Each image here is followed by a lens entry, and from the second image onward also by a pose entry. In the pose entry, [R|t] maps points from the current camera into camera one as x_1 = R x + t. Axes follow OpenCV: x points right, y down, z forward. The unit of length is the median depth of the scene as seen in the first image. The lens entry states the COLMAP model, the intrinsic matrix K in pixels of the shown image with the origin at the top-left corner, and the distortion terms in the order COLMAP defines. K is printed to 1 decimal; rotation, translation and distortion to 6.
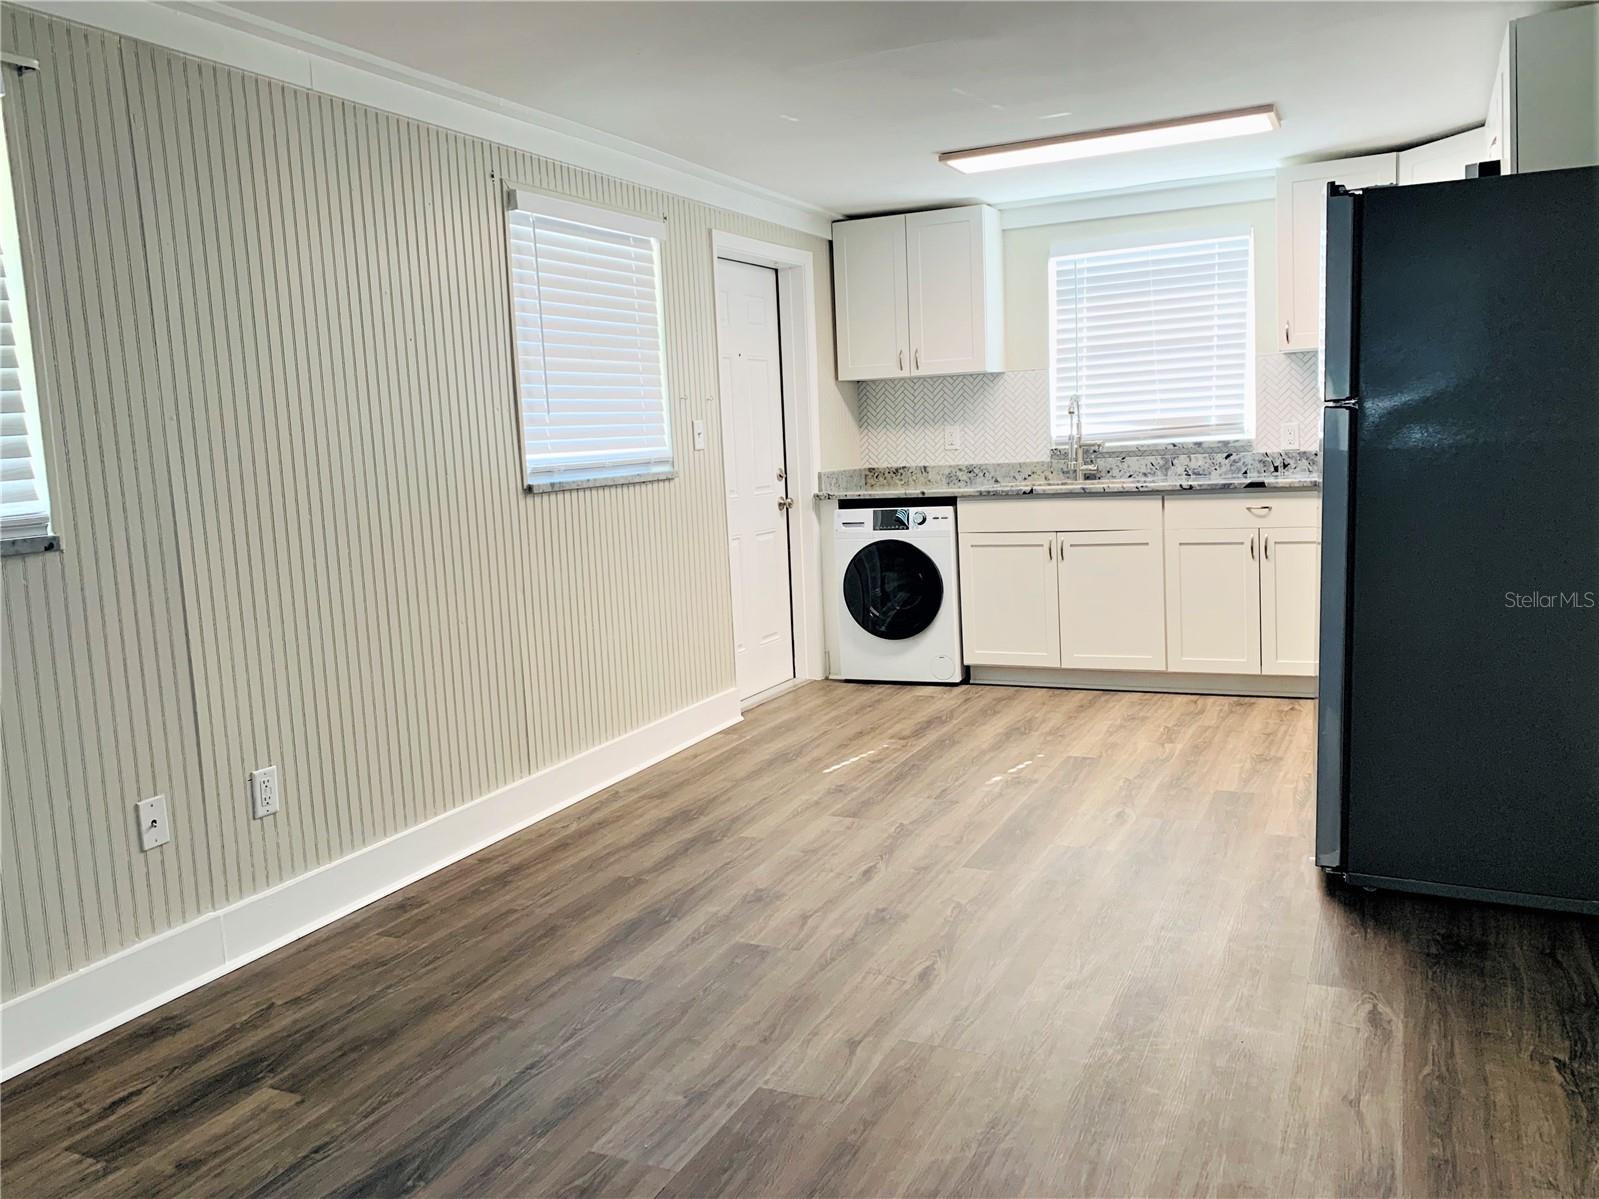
lens RADIAL K [[1250.6, 0, 791.5], [0, 1250.6, 577.1], [0, 0, 1]] dist [0.039677, -0.041054]
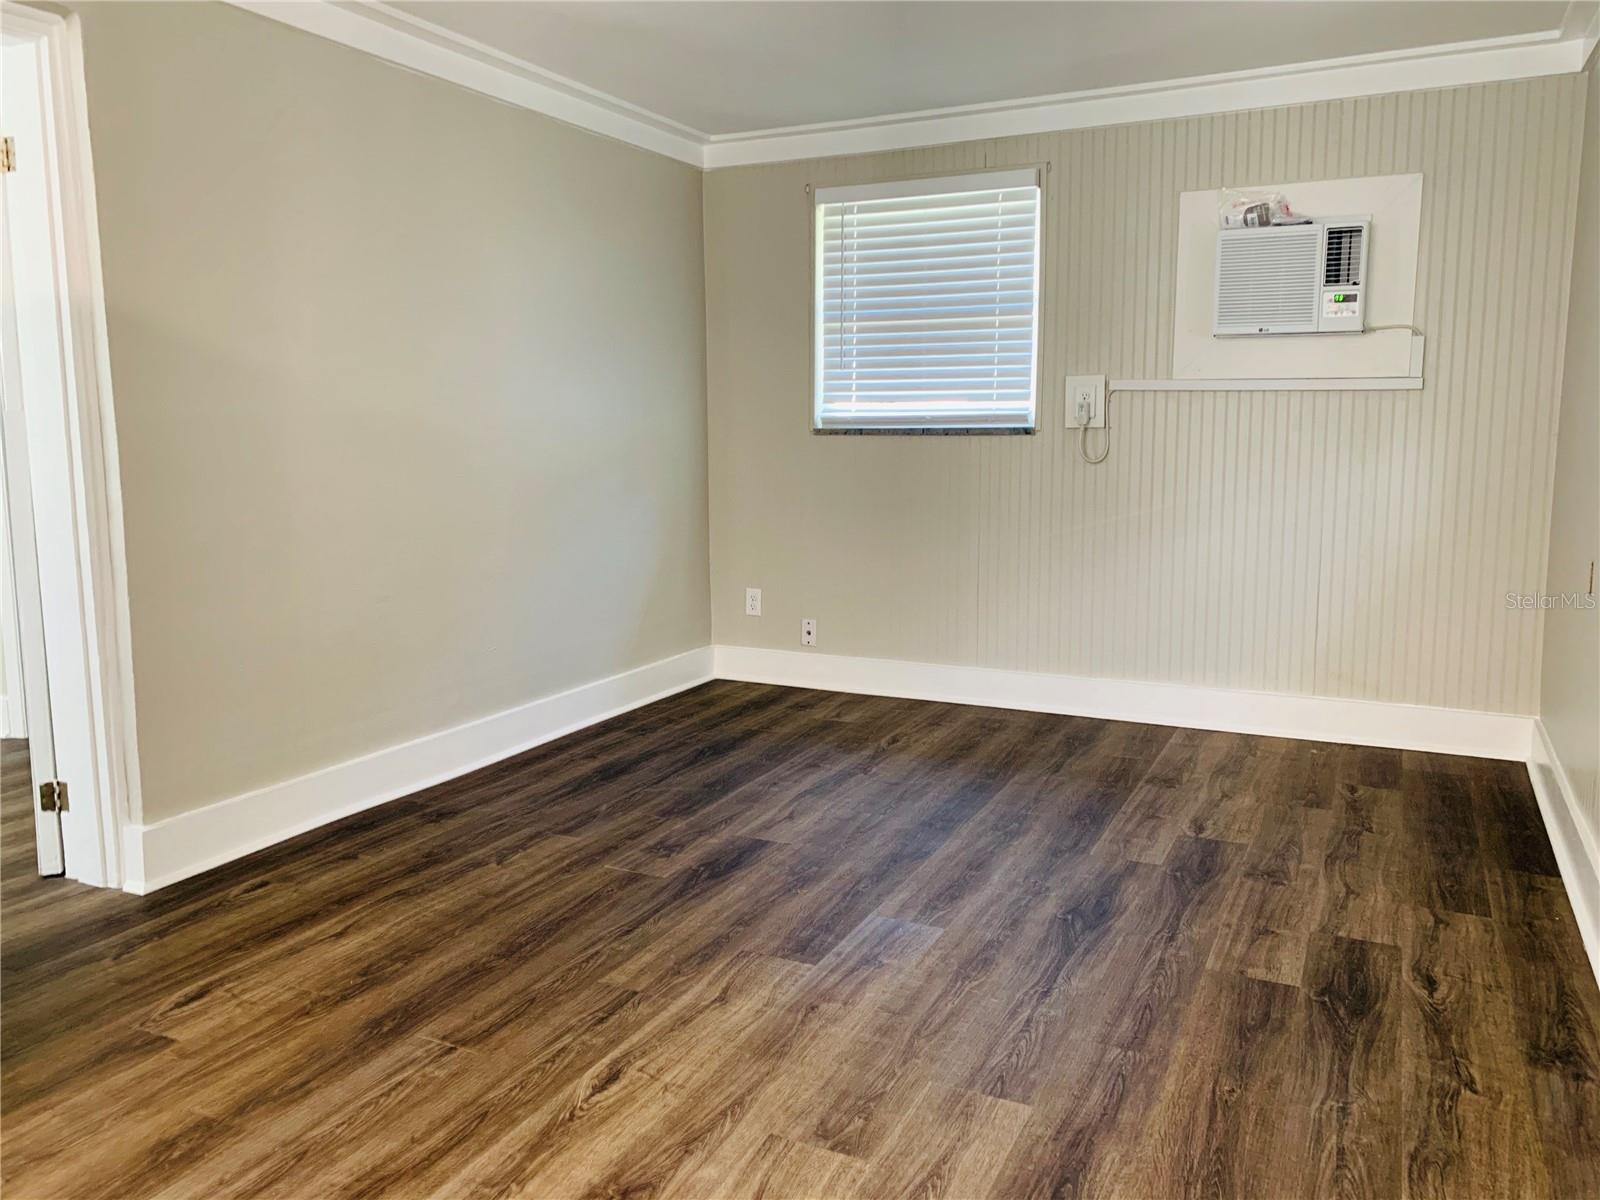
lens RADIAL K [[1223.5, 0, 797.1], [0, 1223.5, 570.3], [0, 0, 1]] dist [0.016981, 0.005999]
pose [[-0.998555, 0.052728, 0.010419, -0.017237], [0.053675, 0.968206, 0.244330, -0.085906], [0.002796, 0.244536, -0.969636, 0.859212]]
